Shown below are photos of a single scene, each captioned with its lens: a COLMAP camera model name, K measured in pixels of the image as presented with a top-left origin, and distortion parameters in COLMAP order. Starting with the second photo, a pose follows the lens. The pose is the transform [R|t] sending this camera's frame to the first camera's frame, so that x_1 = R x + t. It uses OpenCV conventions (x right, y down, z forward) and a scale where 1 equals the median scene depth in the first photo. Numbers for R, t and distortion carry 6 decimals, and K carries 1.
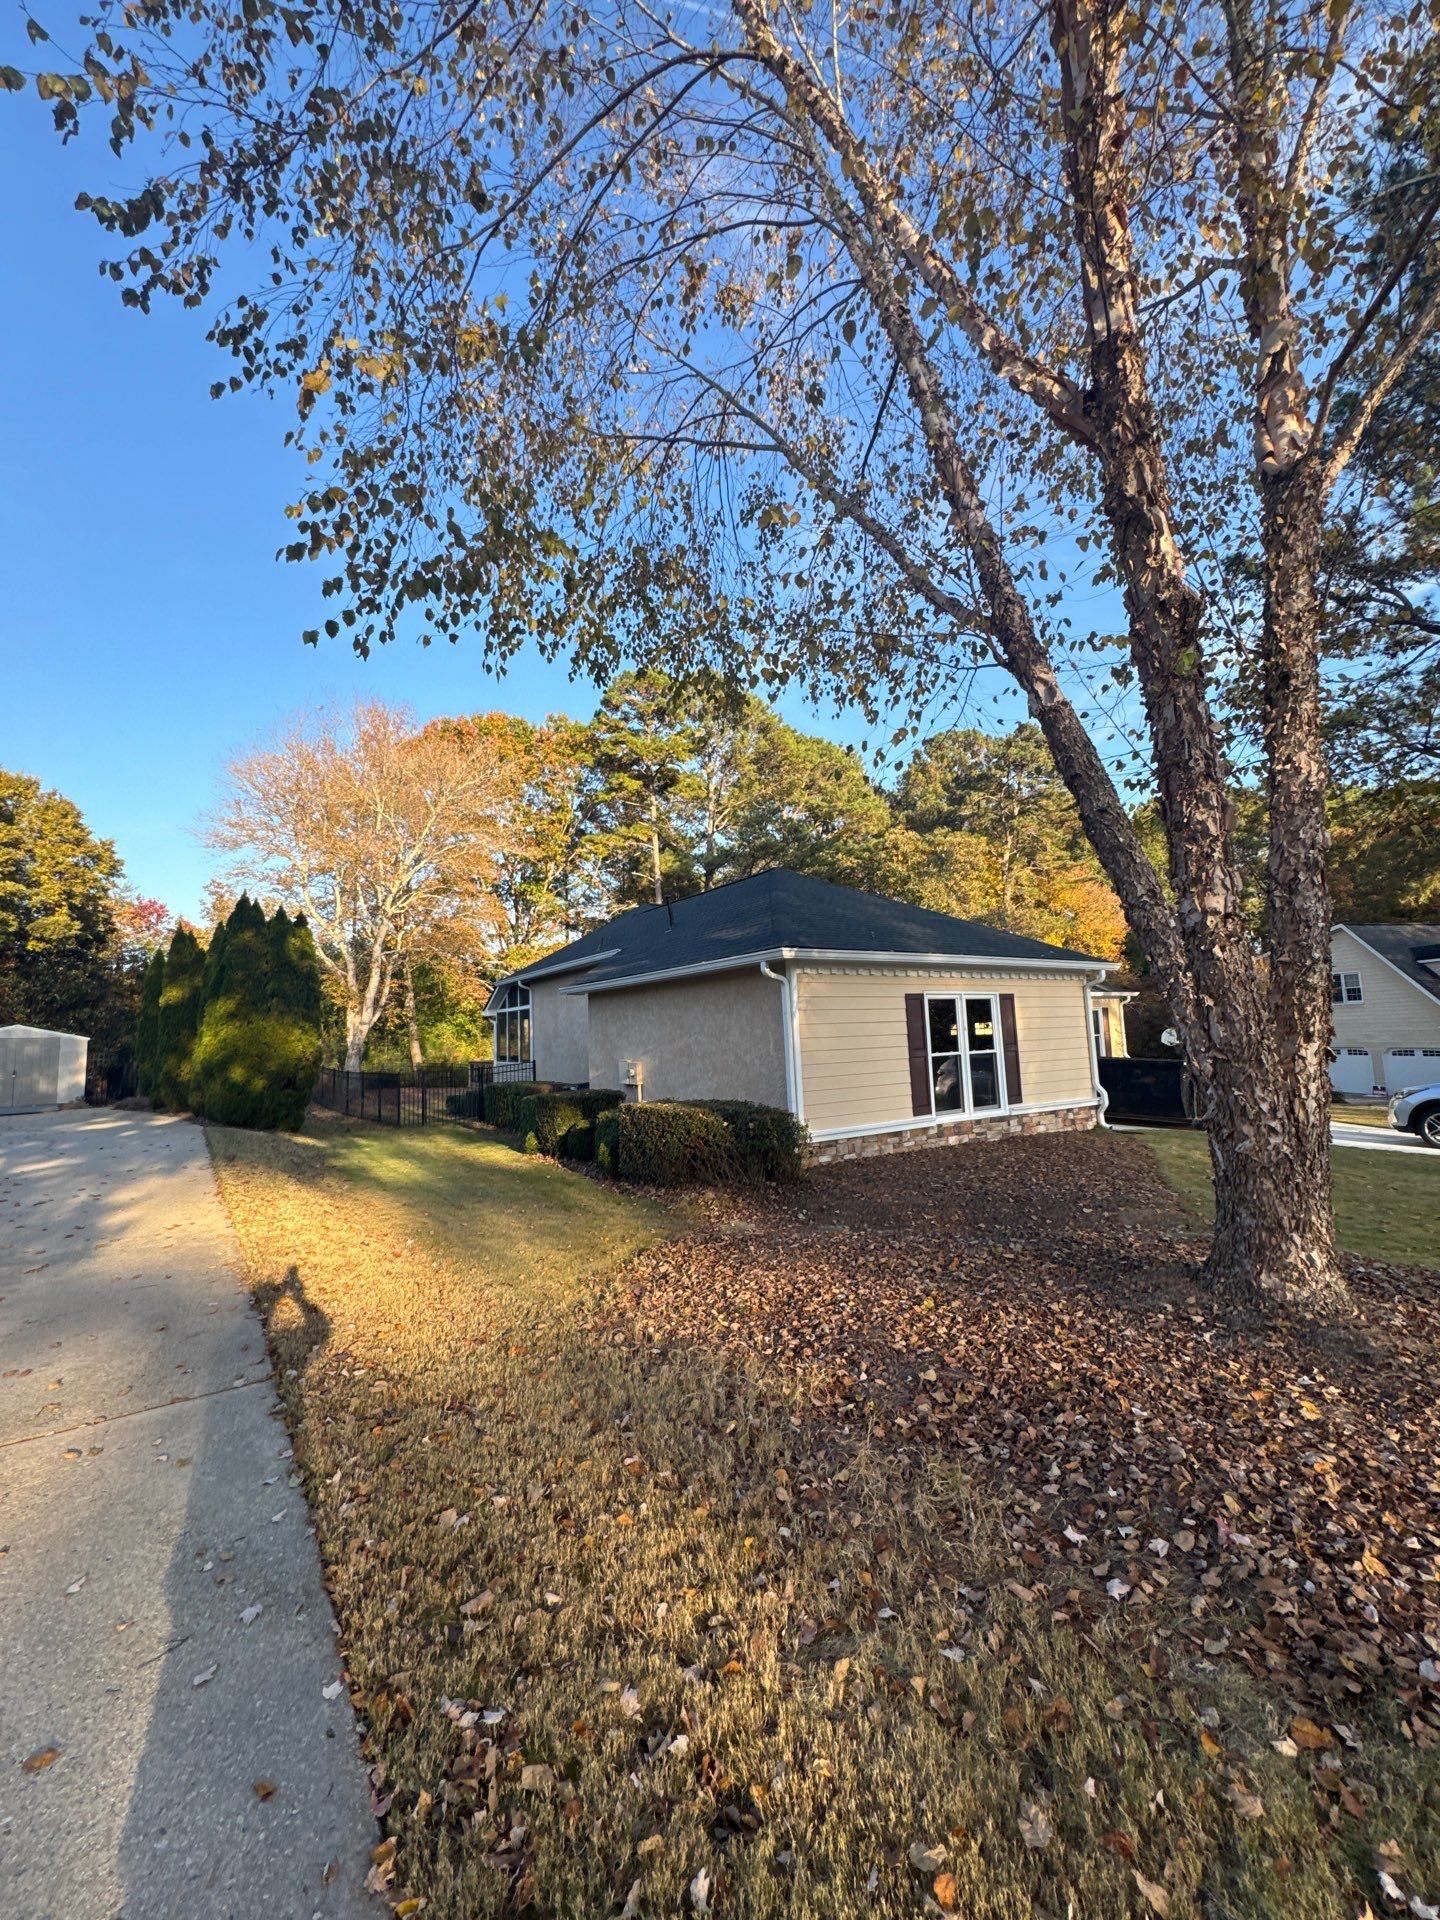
lens RADIAL K [[770.6, 0, 712.3], [0, 770.6, 958.3], [0, 0, 1]] dist [-0.005558, 0.001152]
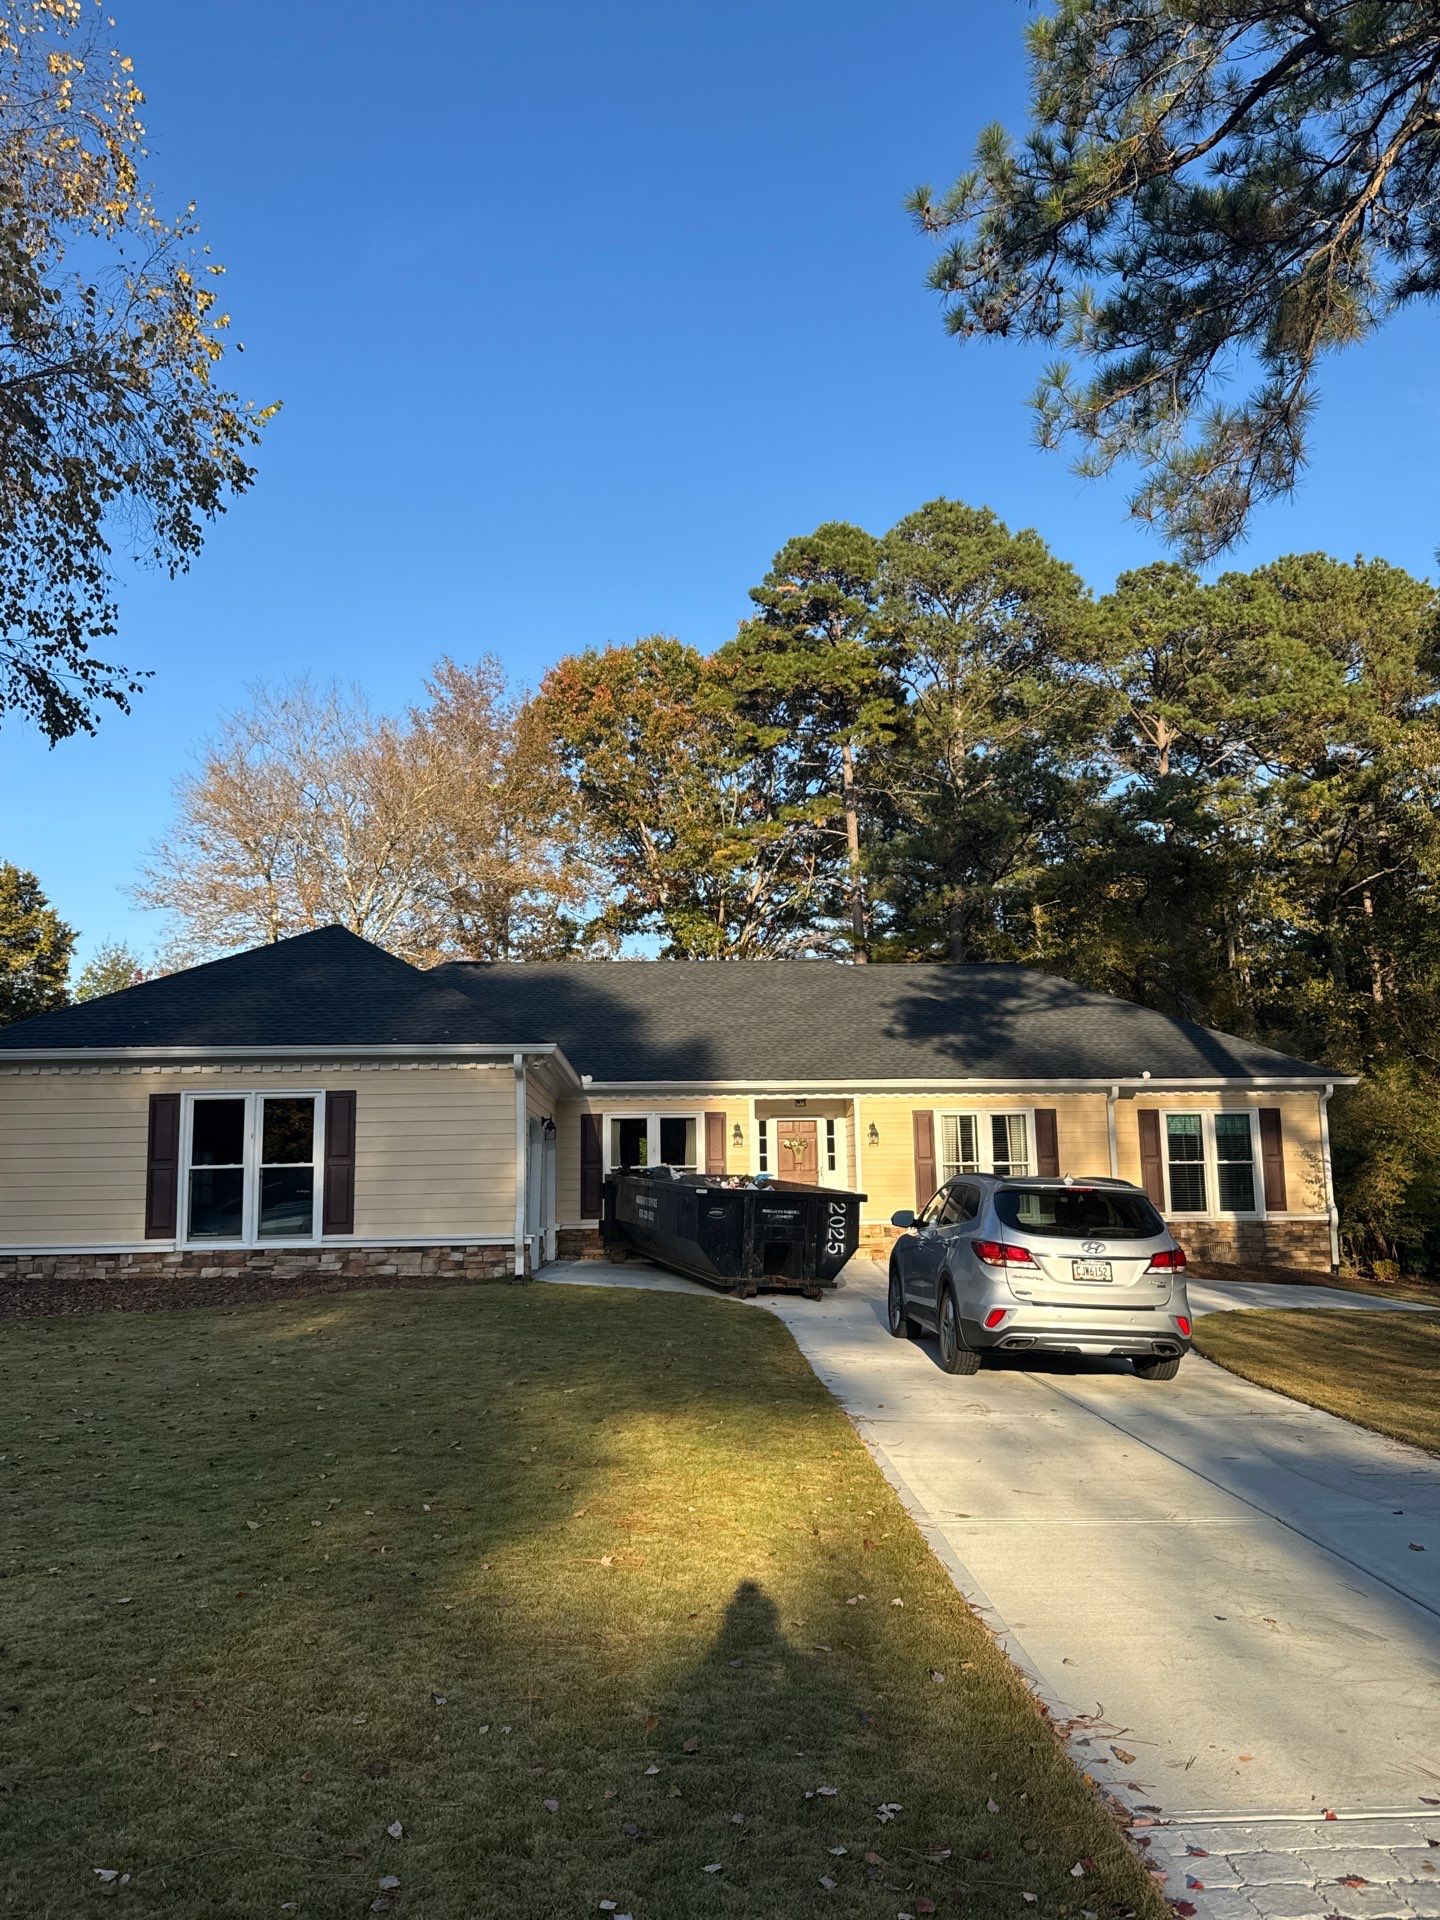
lens RADIAL K [[1502.7, 0, 684.4], [0, 1502.7, 978.9], [0, 0, 1]] dist [0.103519, -0.003366]
pose [[0.859437, -0.049201, -0.508869, 1.247561], [0.035952, 0.998711, -0.035842, 0.000564], [0.509976, 0.012510, 0.860098, -0.112107]]
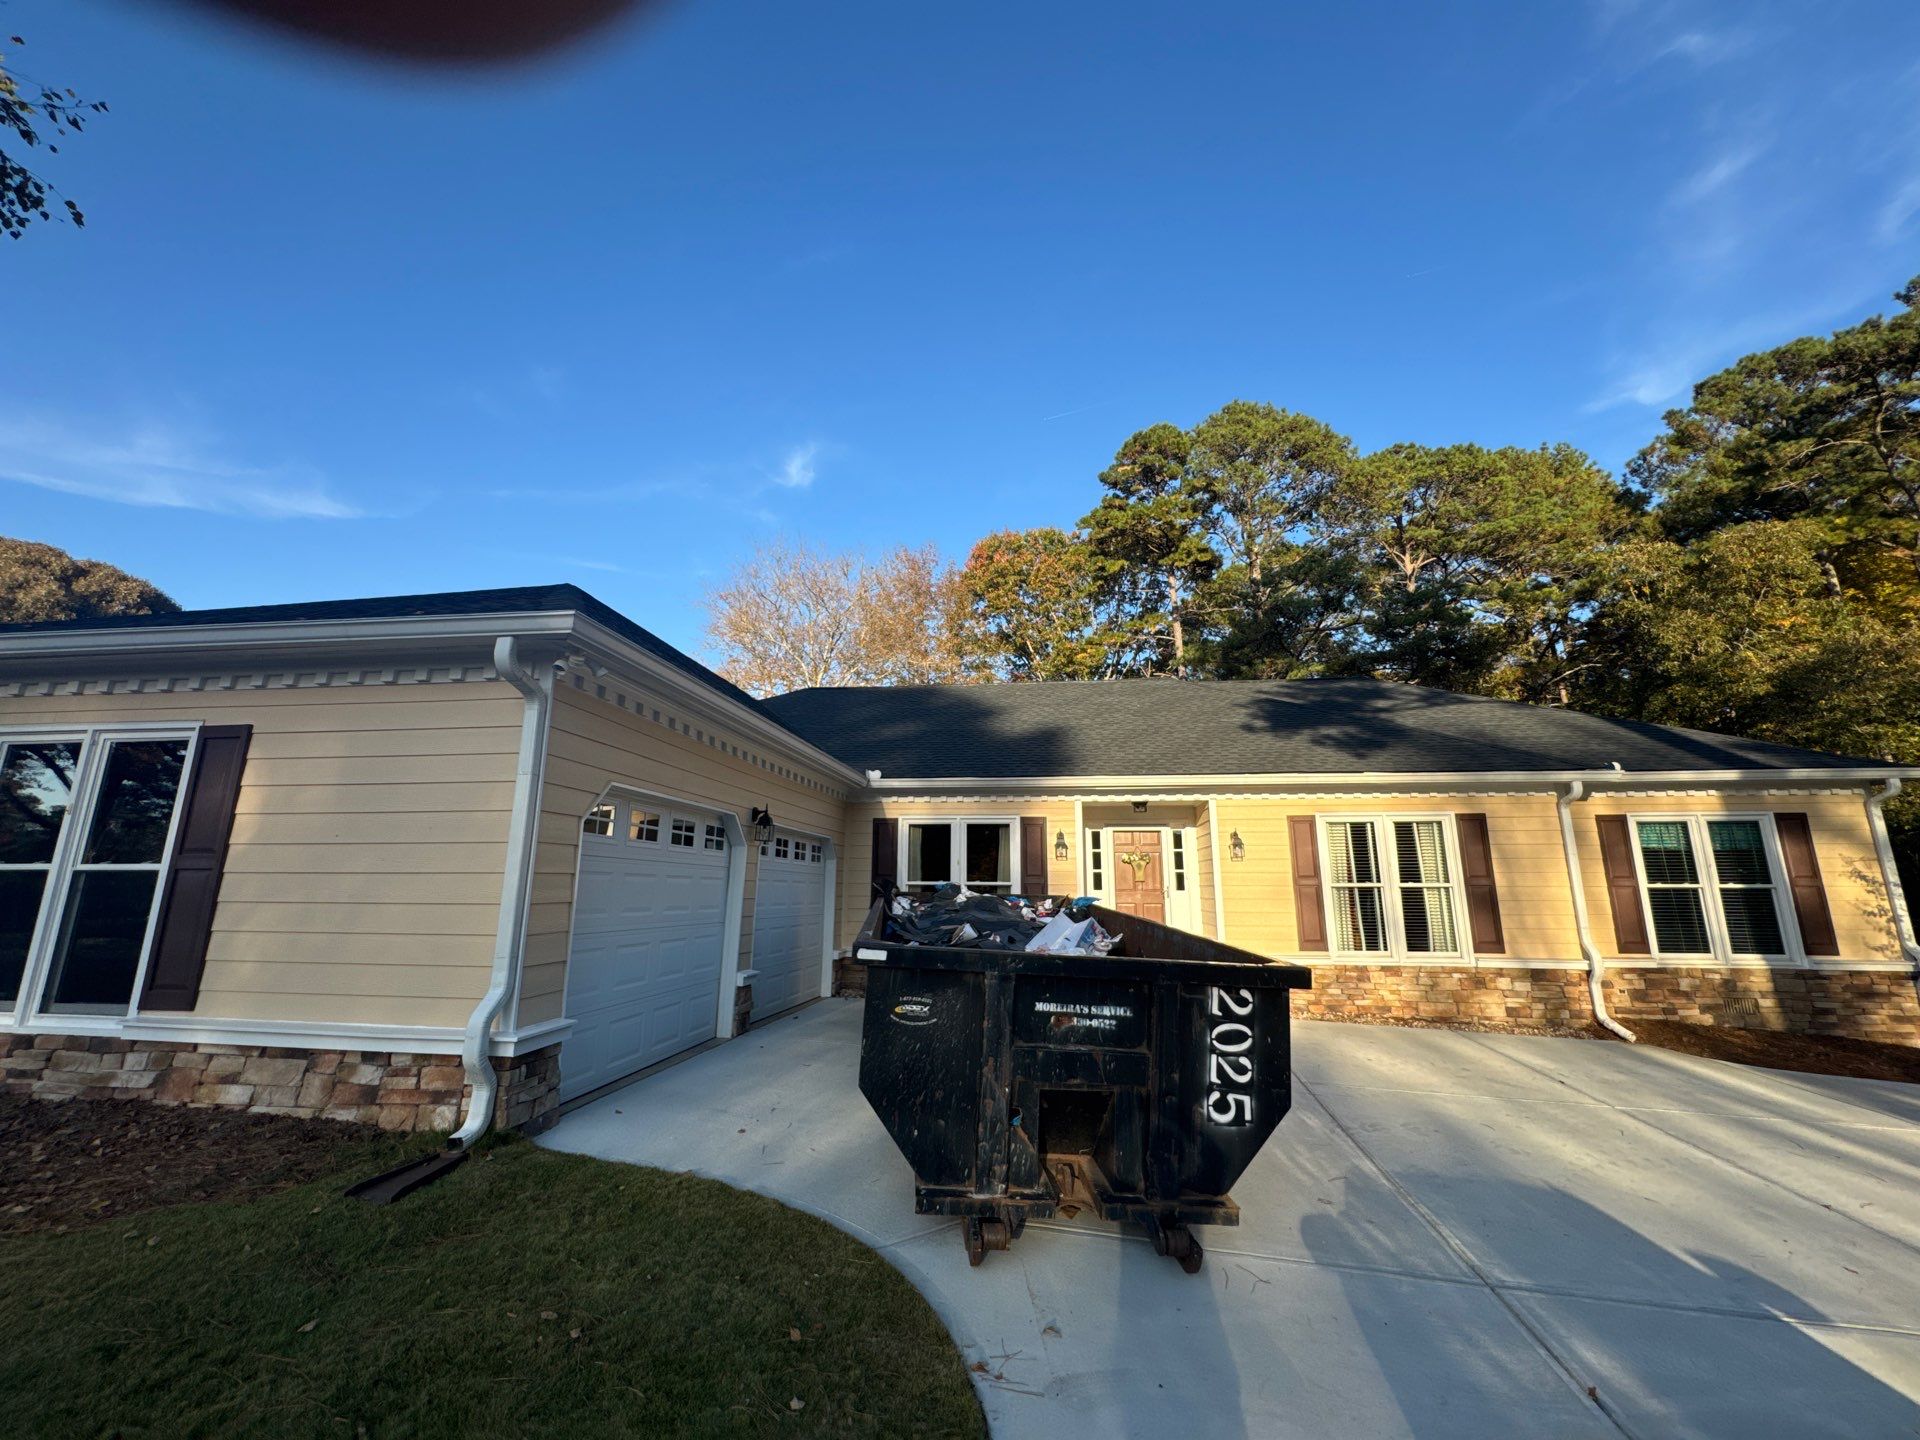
lens RADIAL K [[770.6, 0, 949.6], [0, 770.6, 721.3], [0, 0, 1]] dist [-0.005558, 0.001152]
pose [[0.760132, -0.104071, -0.641380, 0.796274], [0.034342, 0.992145, -0.120286, 0.089899], [0.648861, 0.069407, 0.757735, 0.805970]]
